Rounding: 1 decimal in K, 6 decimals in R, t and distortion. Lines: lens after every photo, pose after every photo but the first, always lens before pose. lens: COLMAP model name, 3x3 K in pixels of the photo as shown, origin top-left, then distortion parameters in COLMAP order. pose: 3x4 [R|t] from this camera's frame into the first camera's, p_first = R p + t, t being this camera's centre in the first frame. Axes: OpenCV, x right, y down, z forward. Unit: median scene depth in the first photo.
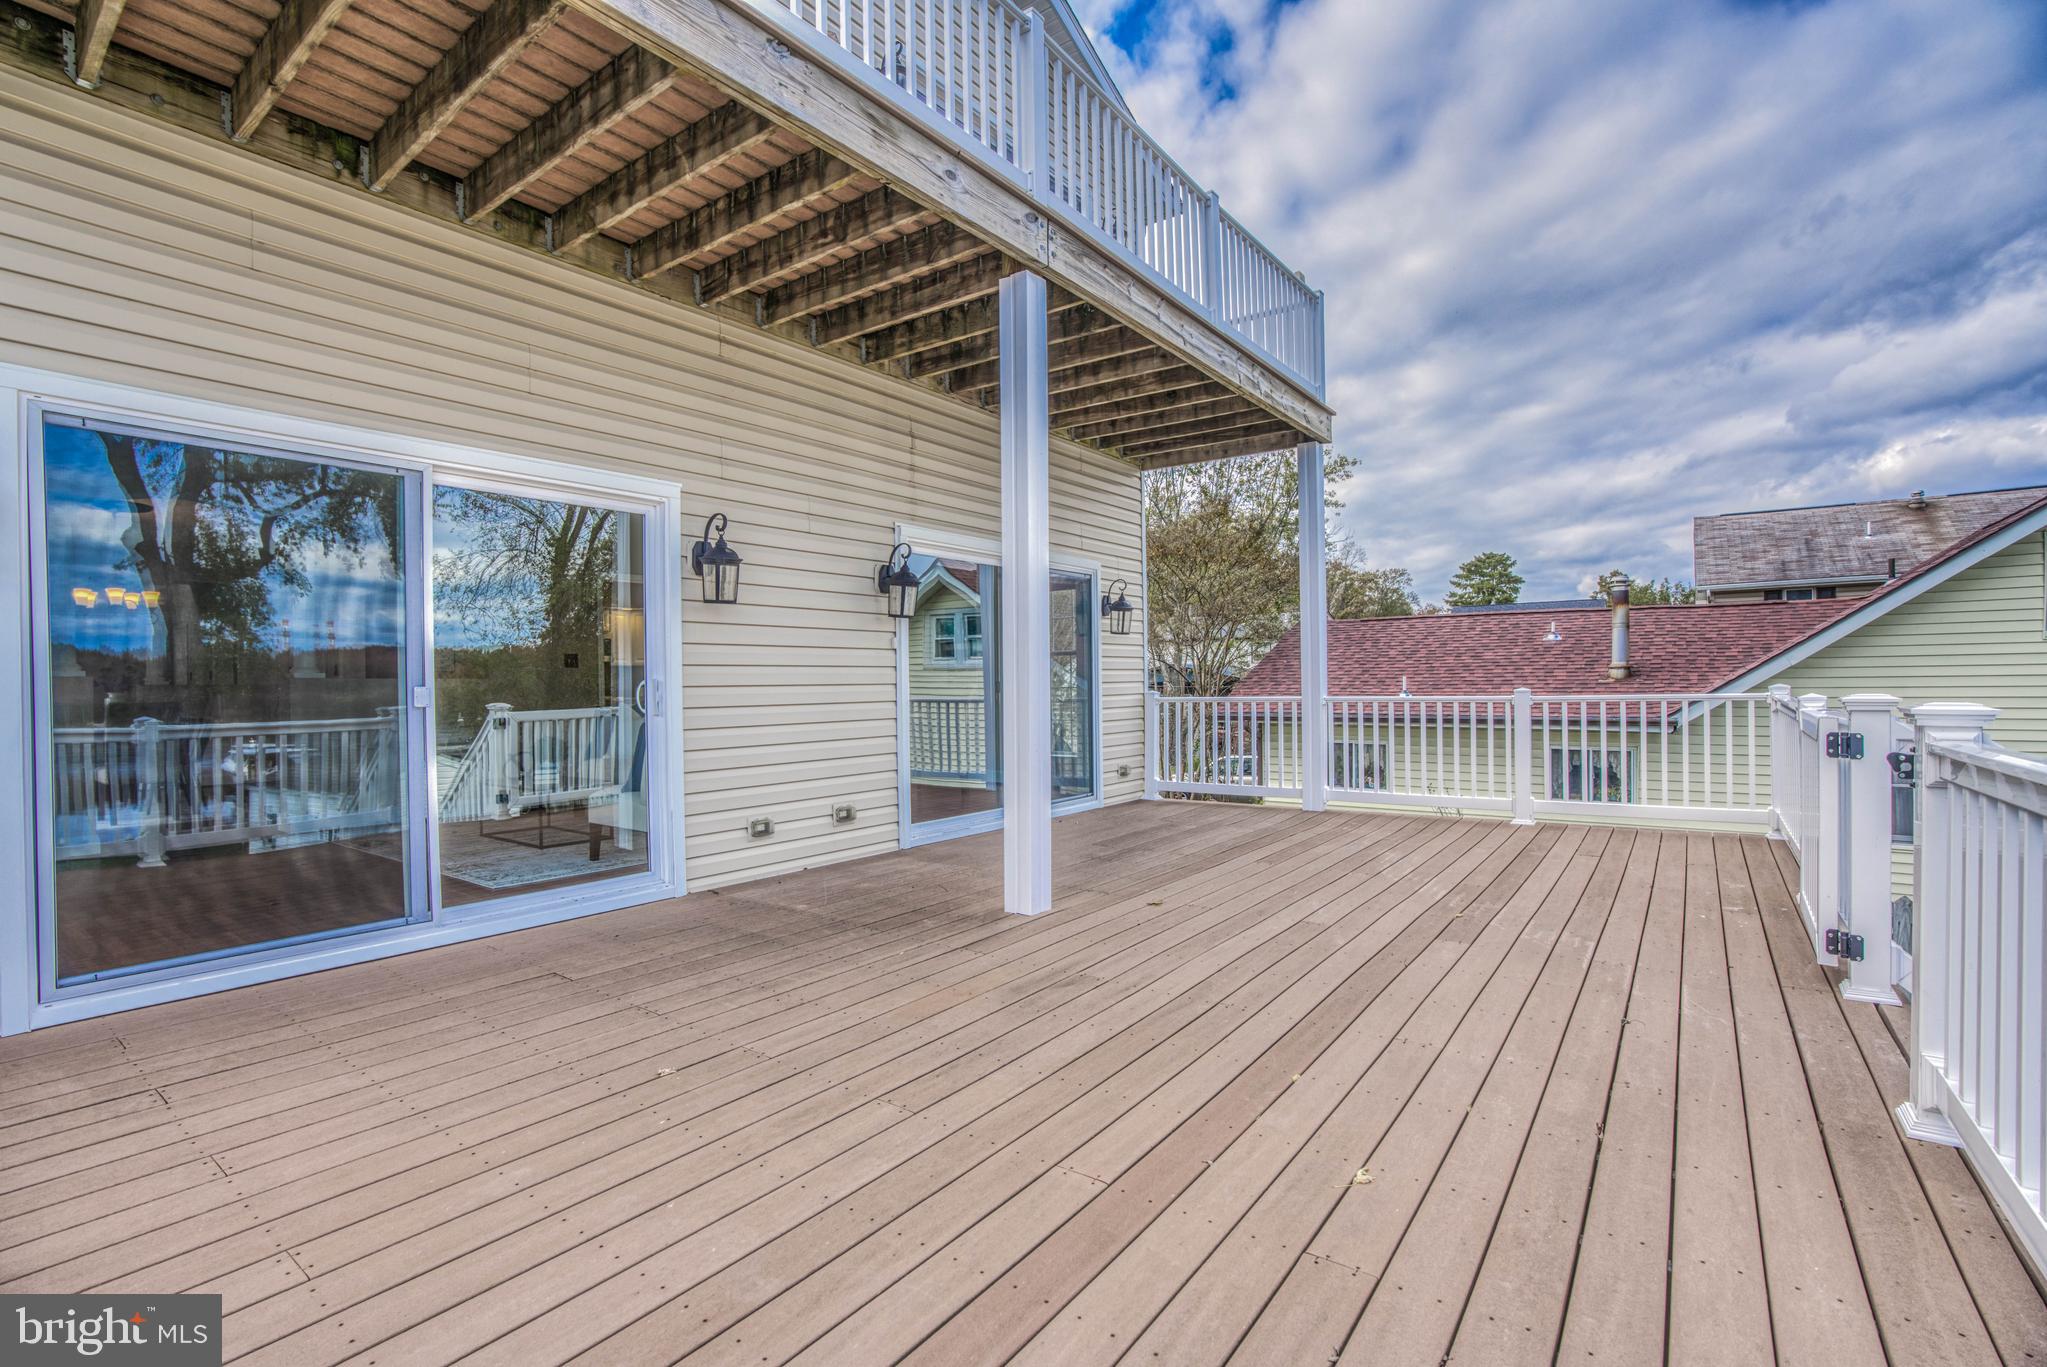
lens RADIAL K [[951.2, 0, 1015.7], [0, 951.2, 656.9], [0, 0, 1]] dist [-0.062478, 0.024969]
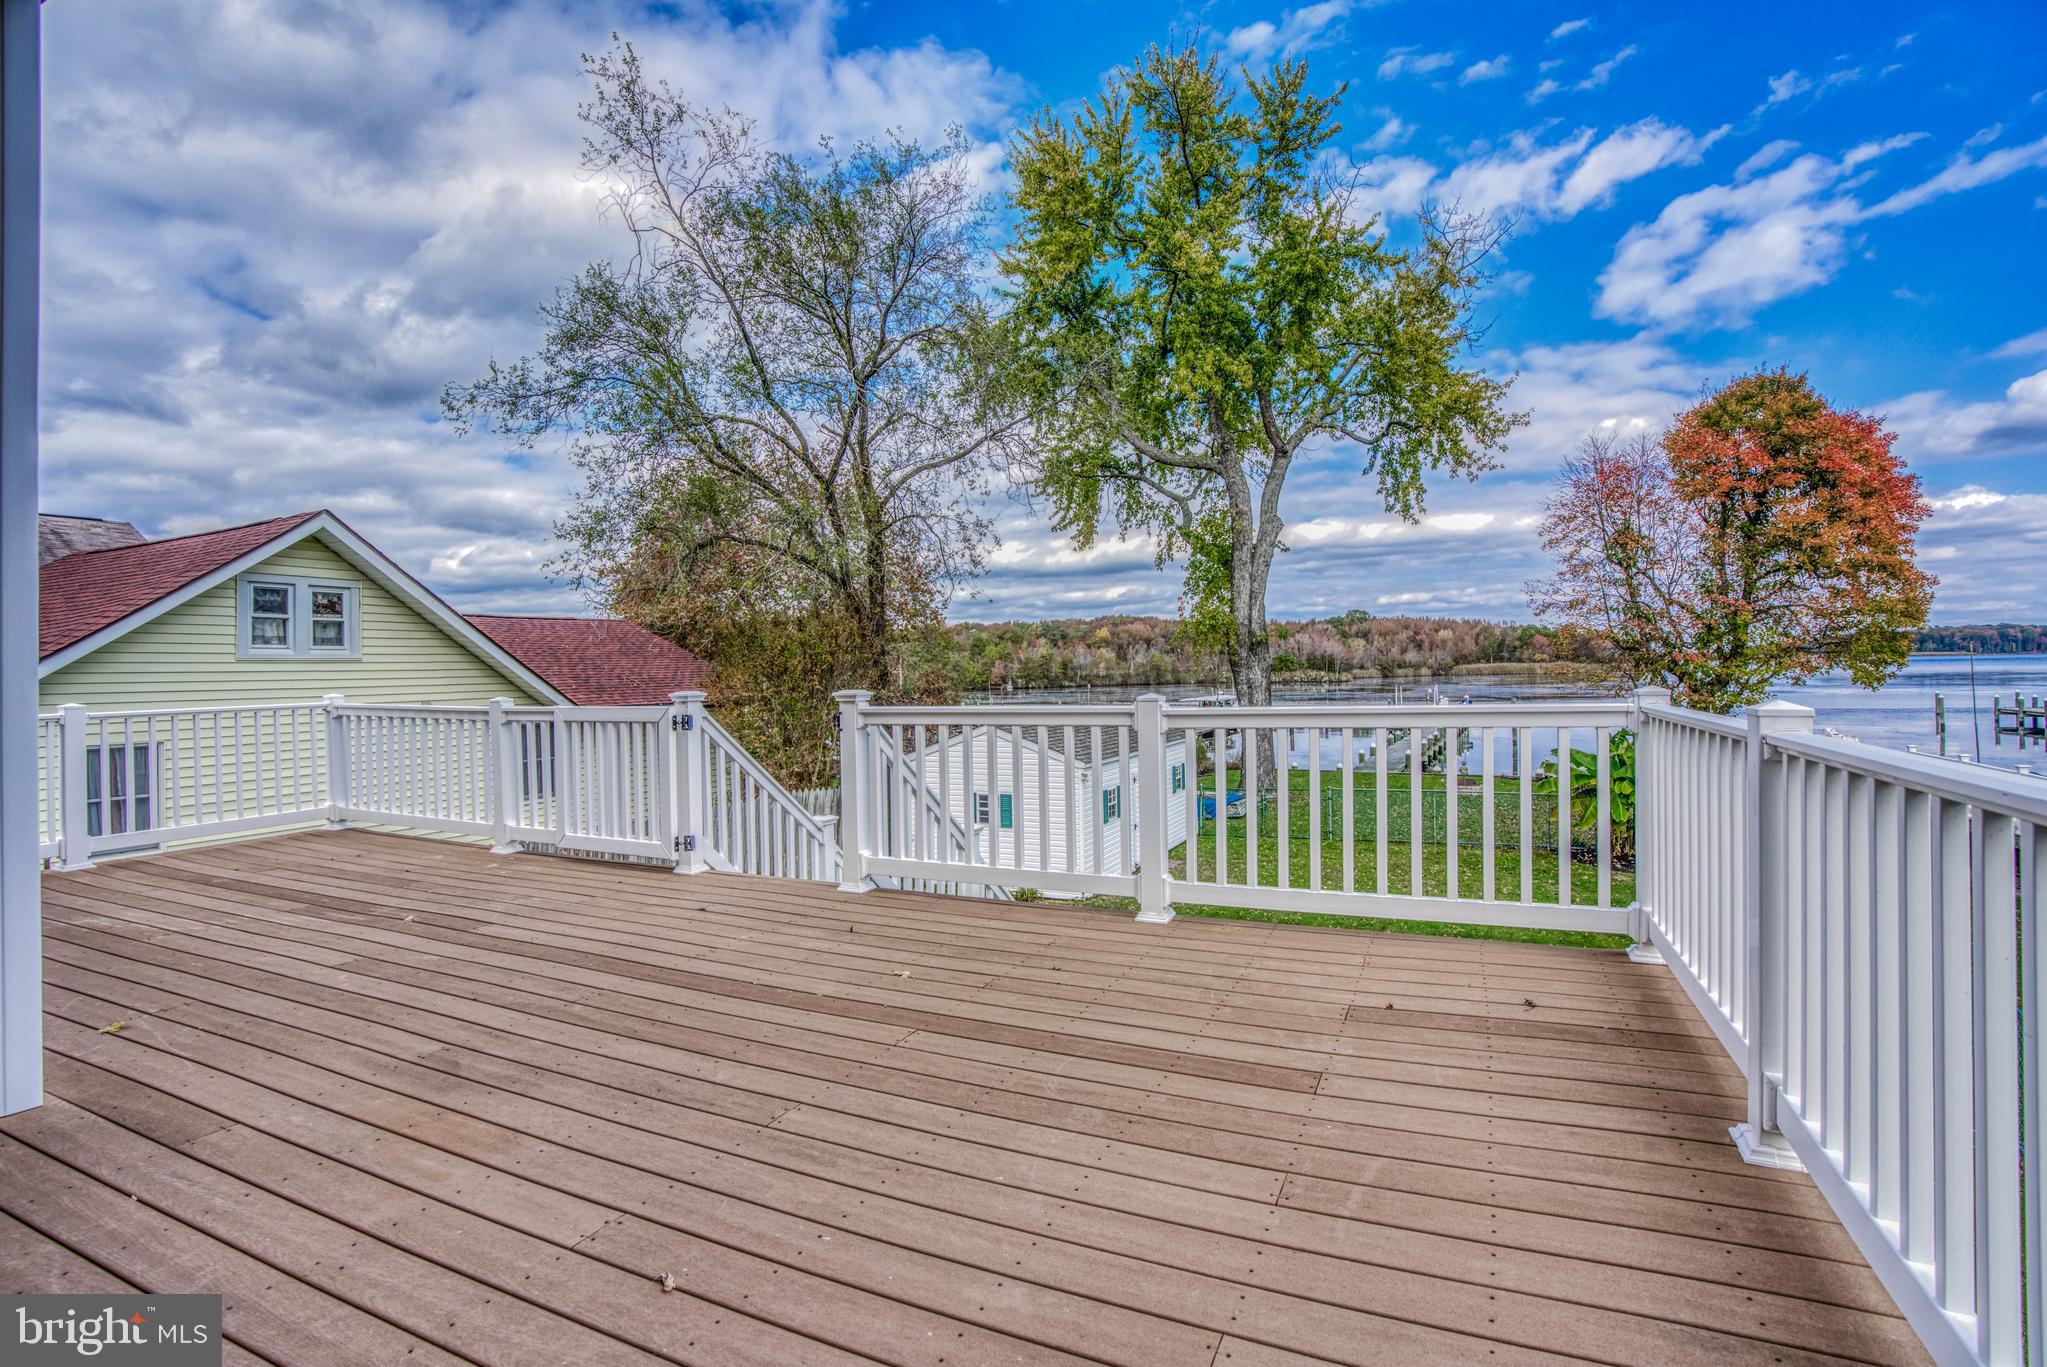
lens RADIAL K [[966.6, 0, 1011.6], [0, 966.6, 660.0], [0, 0, 1]] dist [-0.074811, 0.032621]
pose [[-0.198494, 0.026689, 0.979739, -1.010444], [-0.006117, 0.999576, -0.028469, 0.029956], [-0.980083, -0.011644, -0.198247, 0.849186]]
